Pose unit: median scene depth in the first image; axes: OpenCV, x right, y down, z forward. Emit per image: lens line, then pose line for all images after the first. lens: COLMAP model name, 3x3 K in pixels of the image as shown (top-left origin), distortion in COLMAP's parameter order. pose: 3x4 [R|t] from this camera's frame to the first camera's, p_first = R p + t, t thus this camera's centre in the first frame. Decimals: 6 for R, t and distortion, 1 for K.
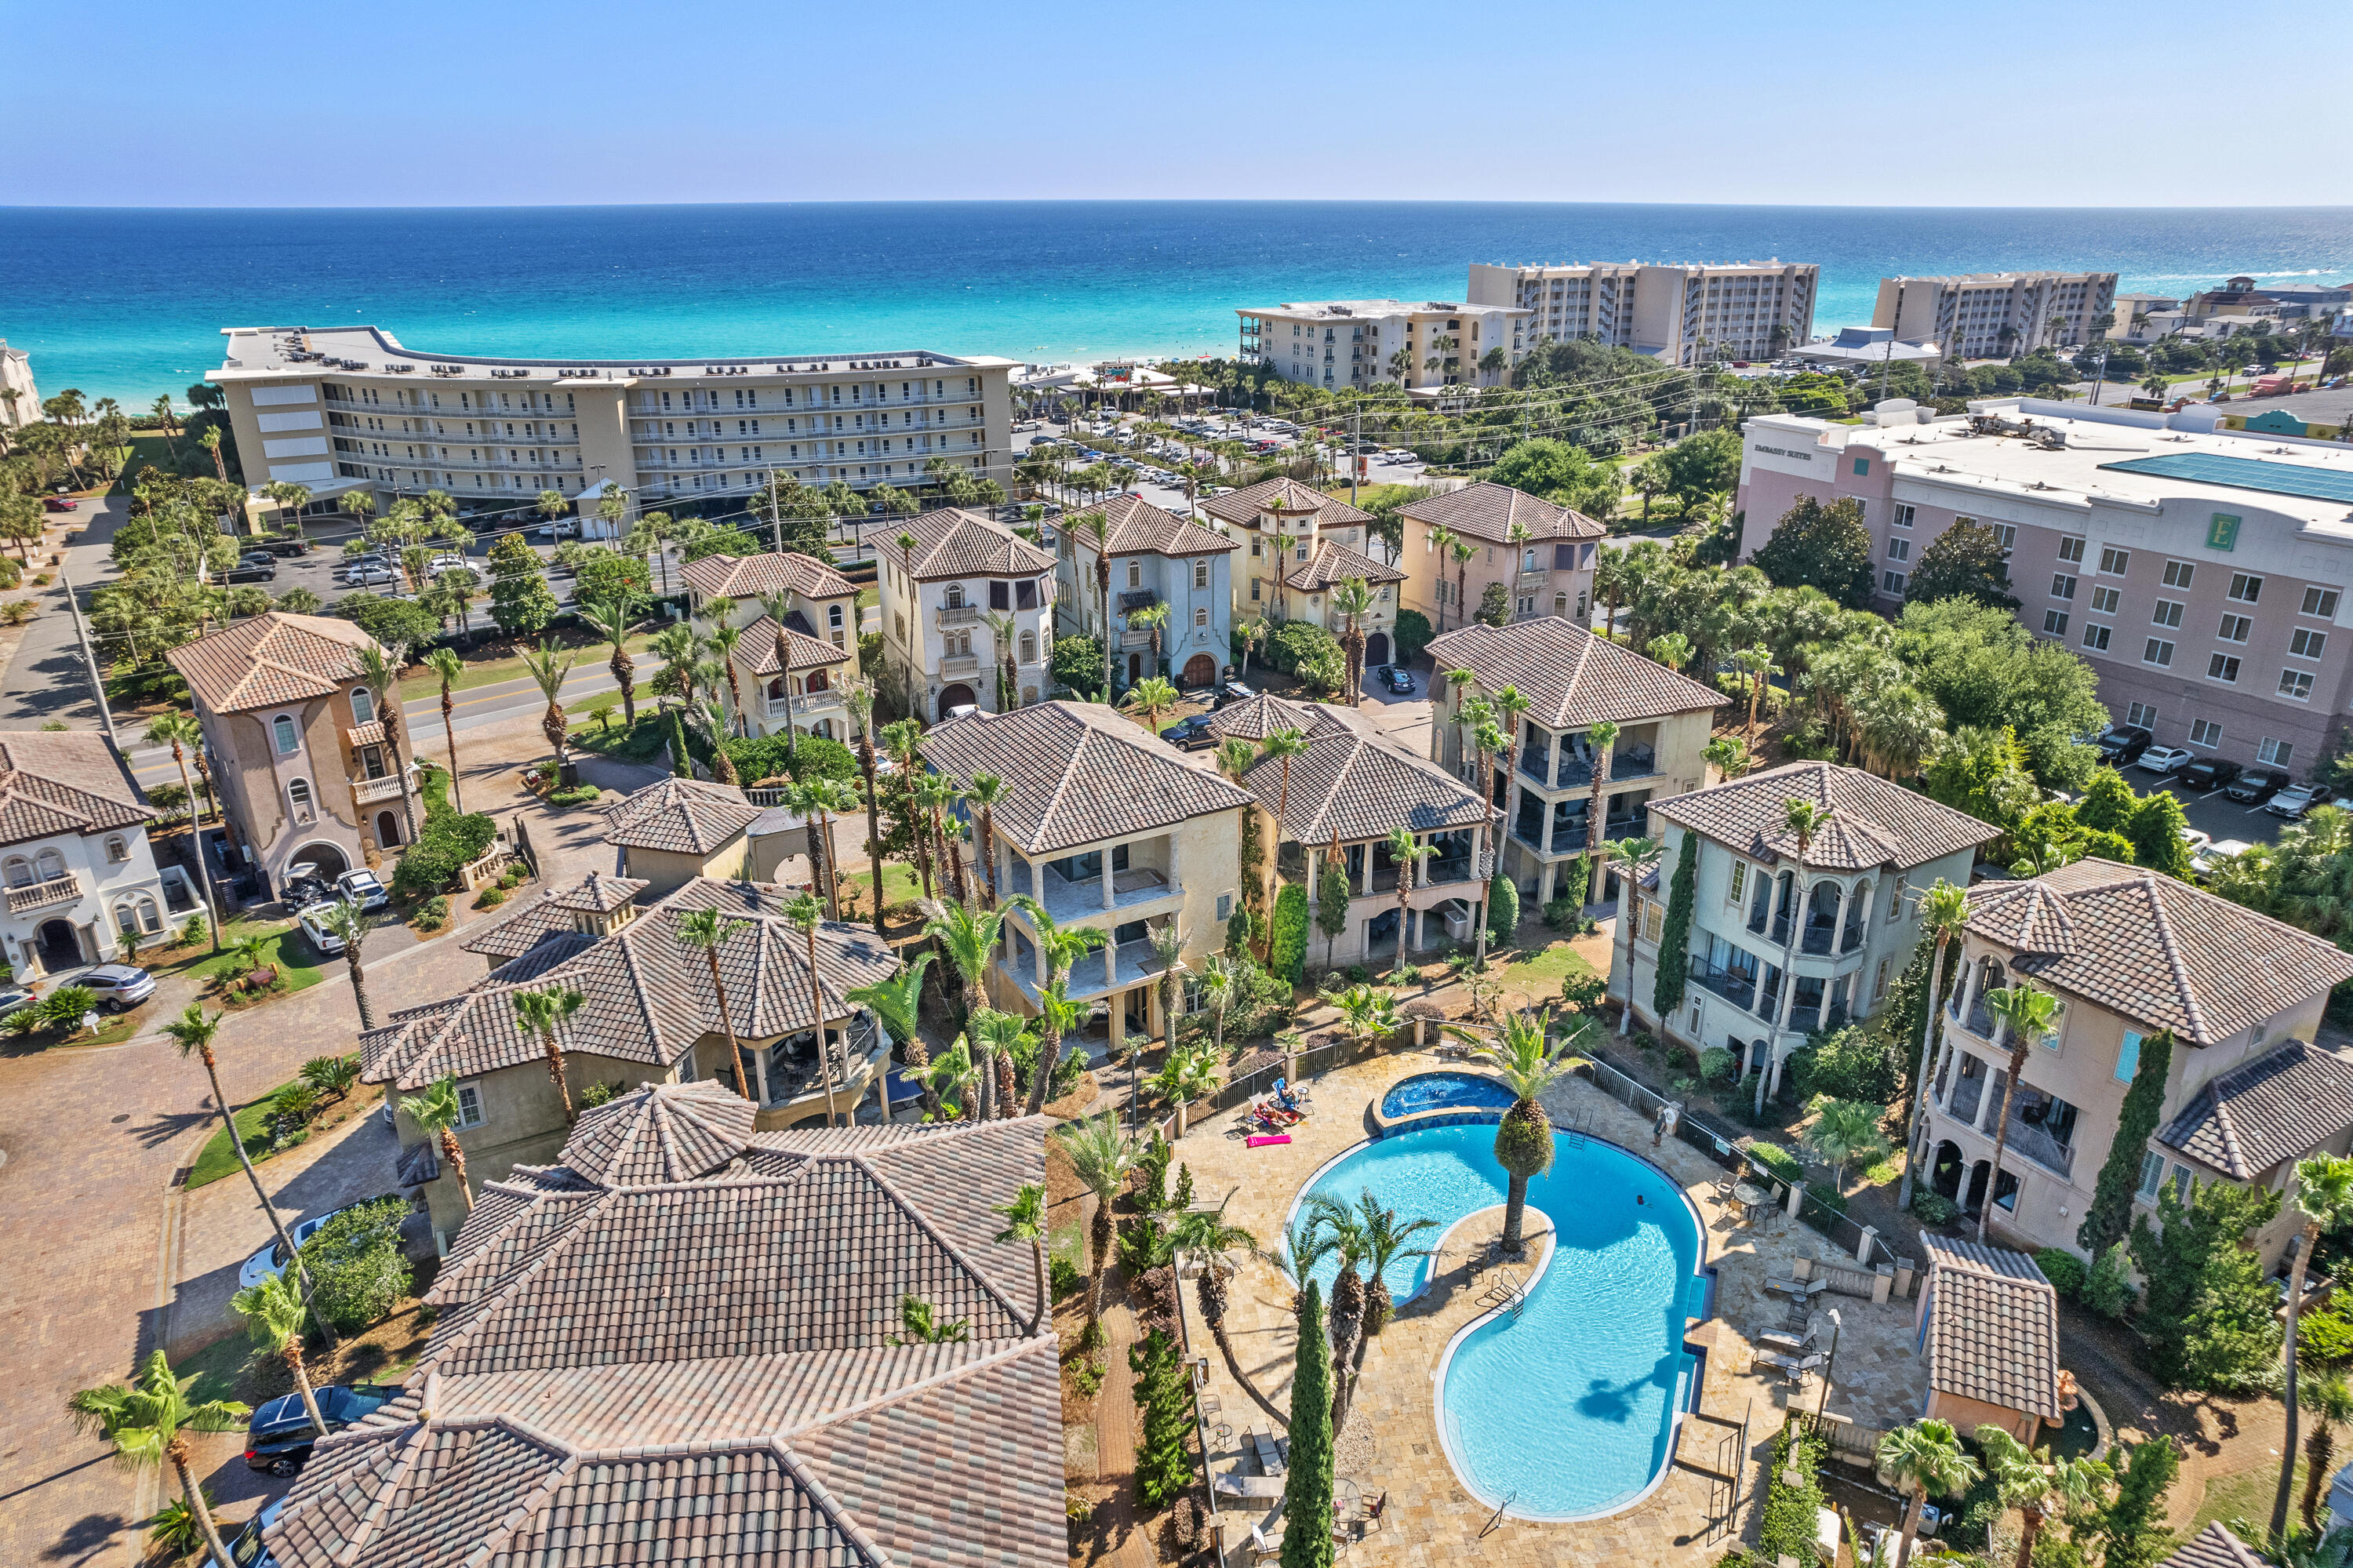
lens RADIAL K [[1507.2, 0, 1188.7], [0, 1507.2, 795.2], [0, 0, 1]] dist [-0.078518, 0.074466]
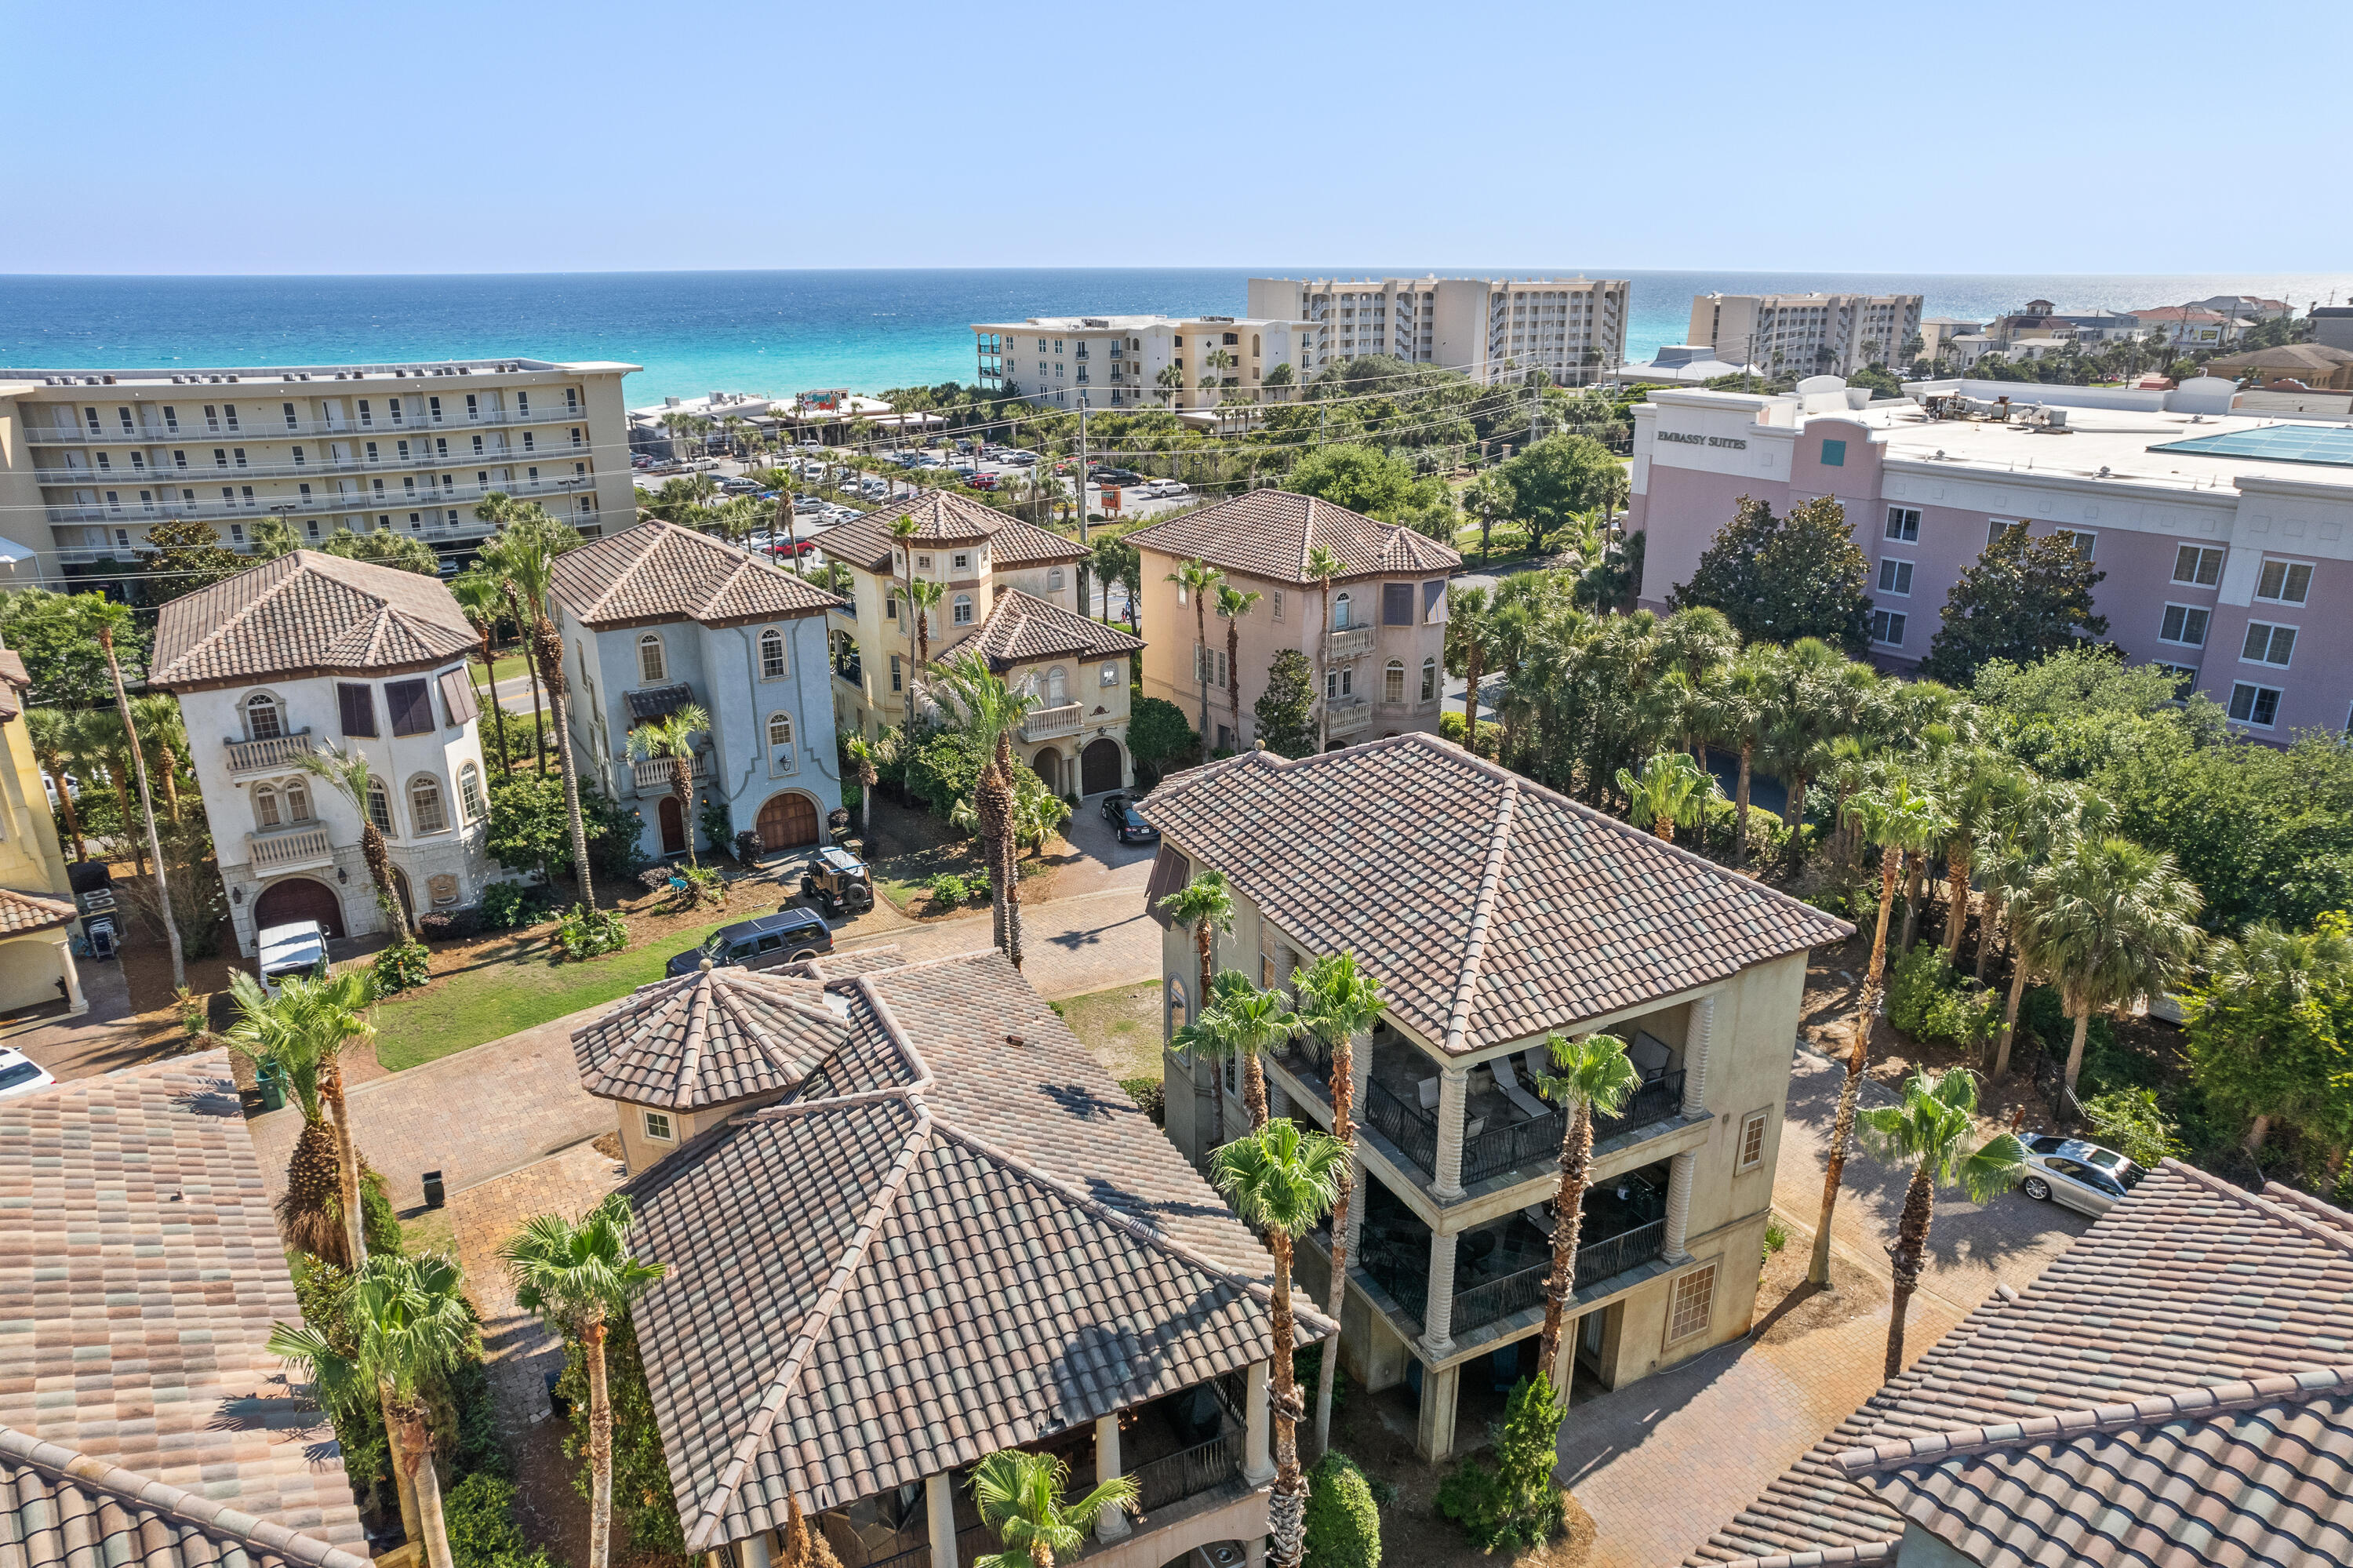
lens RADIAL K [[1507.2, 0, 1188.7], [0, 1507.2, 795.2], [0, 0, 1]] dist [-0.078518, 0.074466]
pose [[0.991280, -0.044600, 0.123999, 0.057547], [0.049617, 0.998058, -0.037671, -0.041311], [-0.122078, 0.043495, 0.991567, 0.269628]]
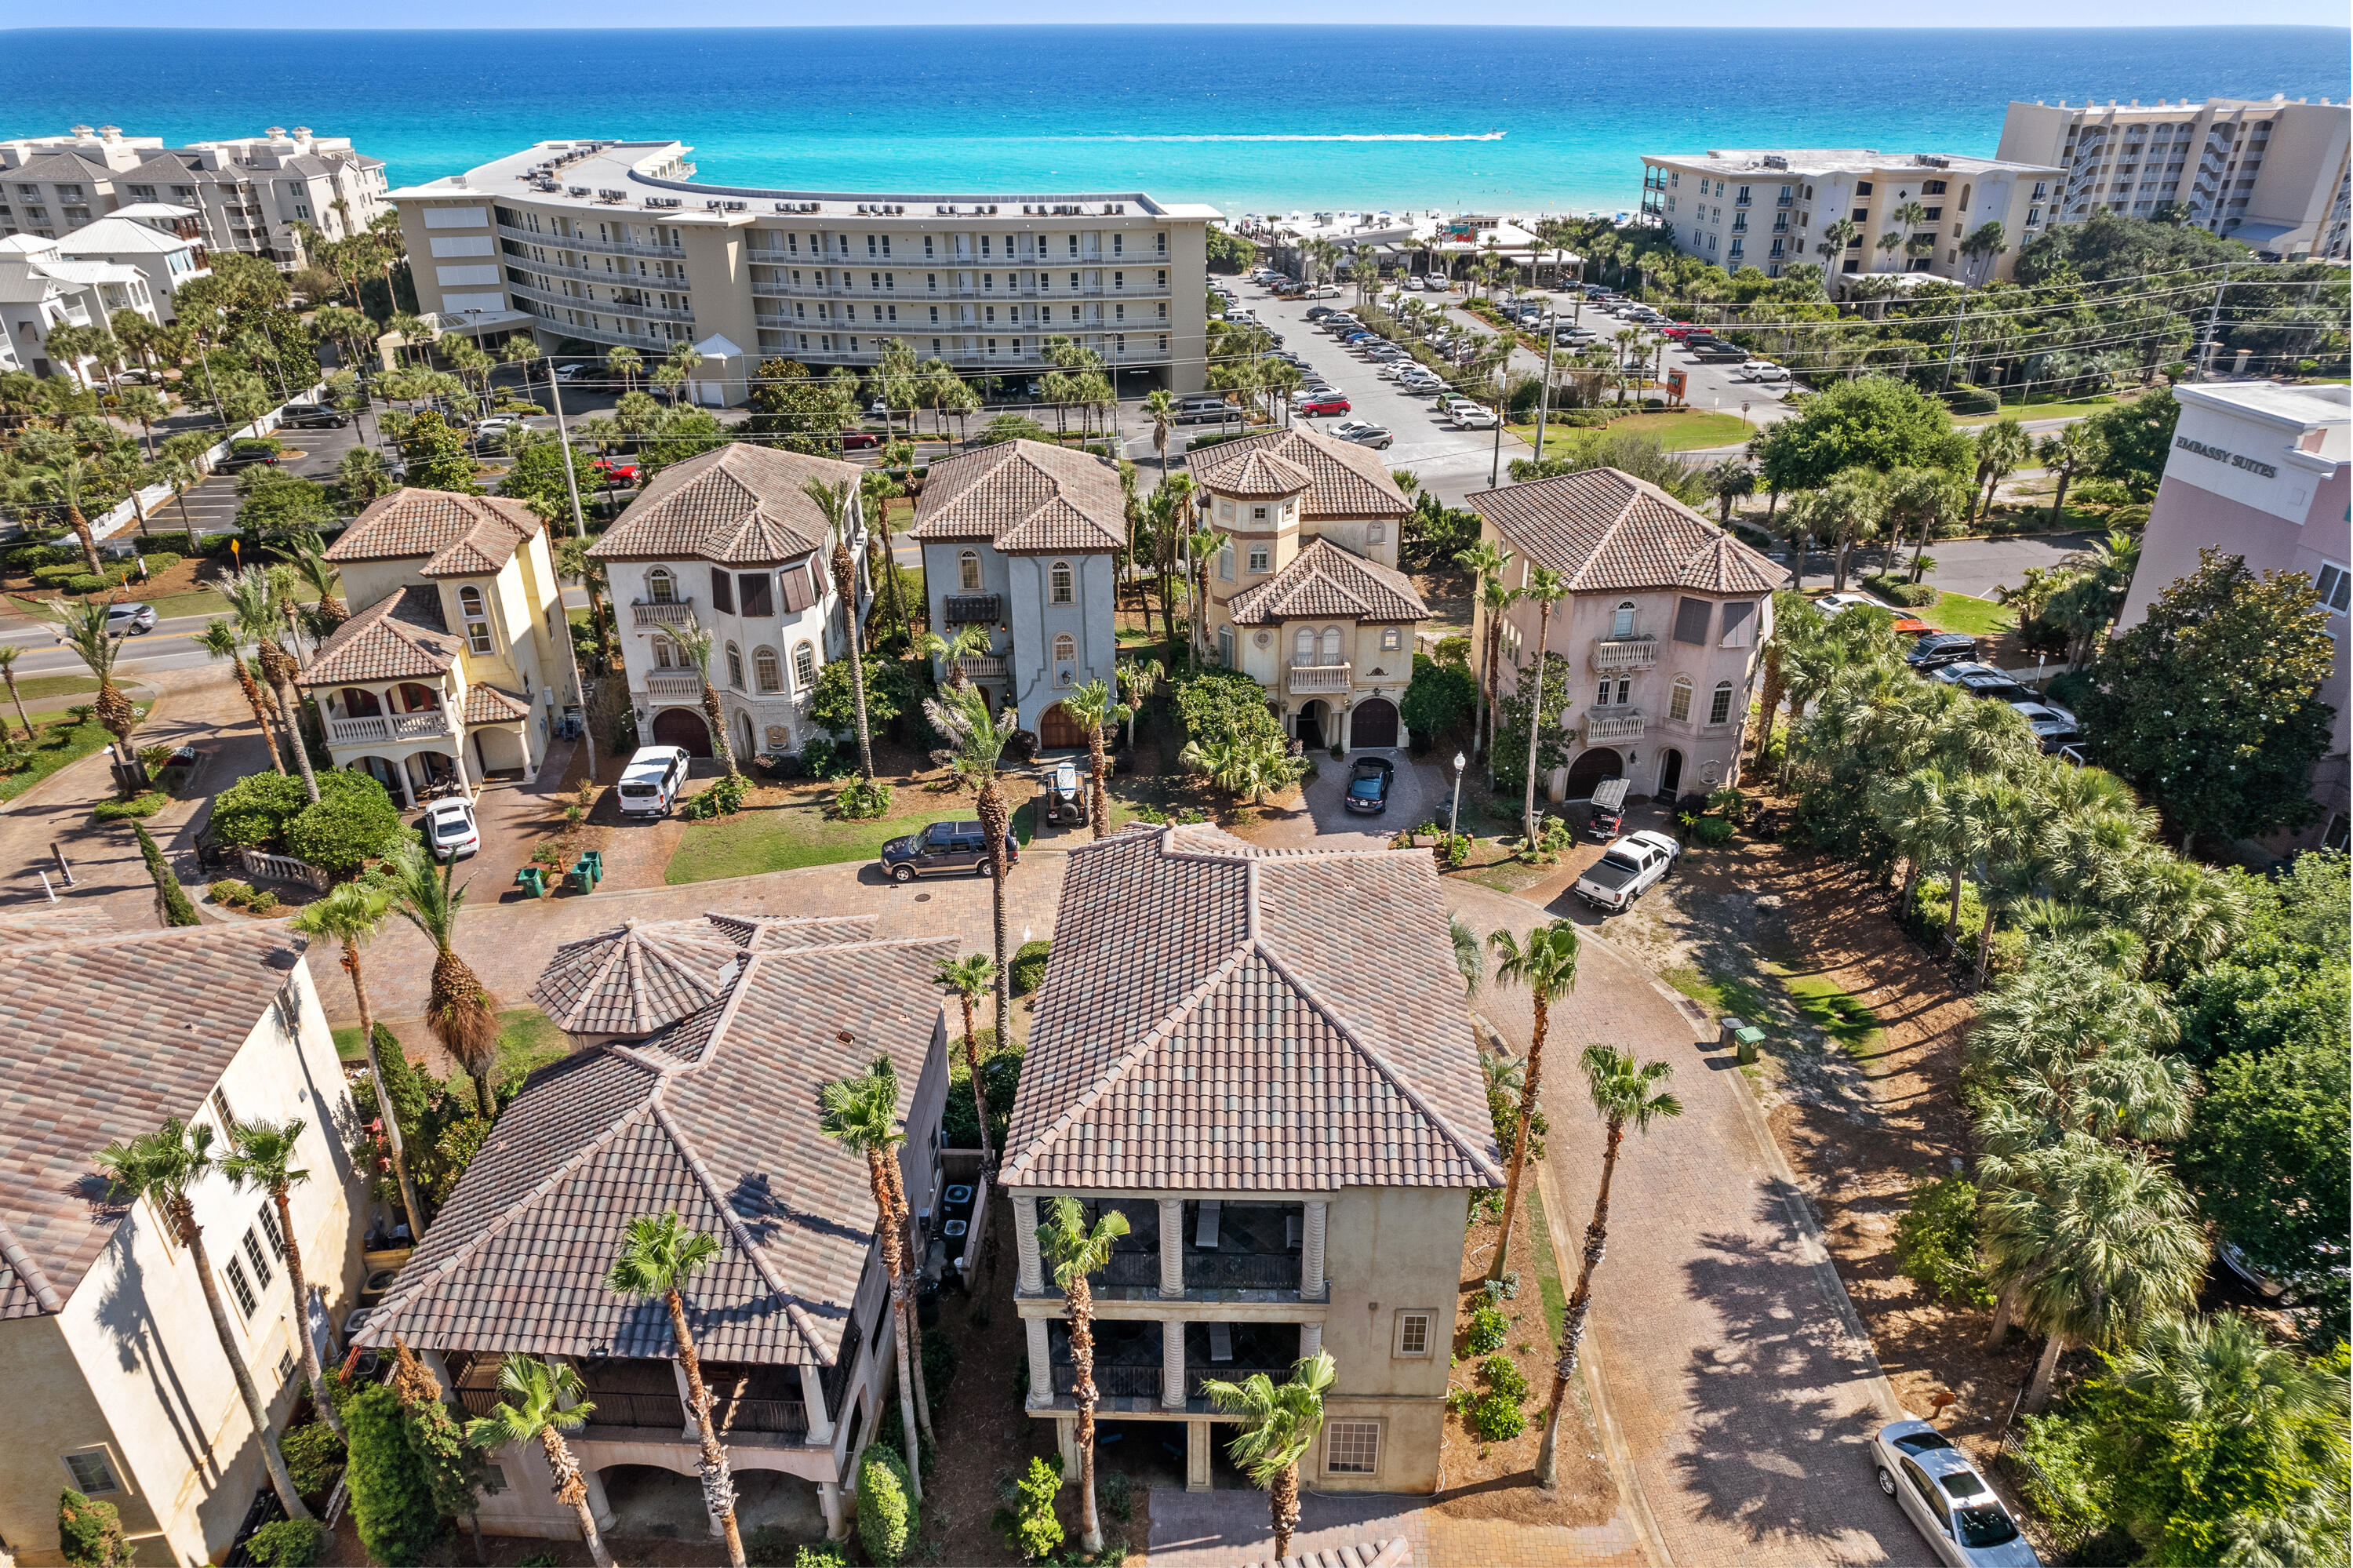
lens RADIAL K [[1507.2, 0, 1188.7], [0, 1507.2, 795.2], [0, 0, 1]] dist [-0.078518, 0.074466]
pose [[0.933845, 0.166450, -0.316588, 0.174246], [-0.134003, 0.983467, 0.121799, -0.090921], [0.331627, -0.071318, 0.940711, 0.261557]]
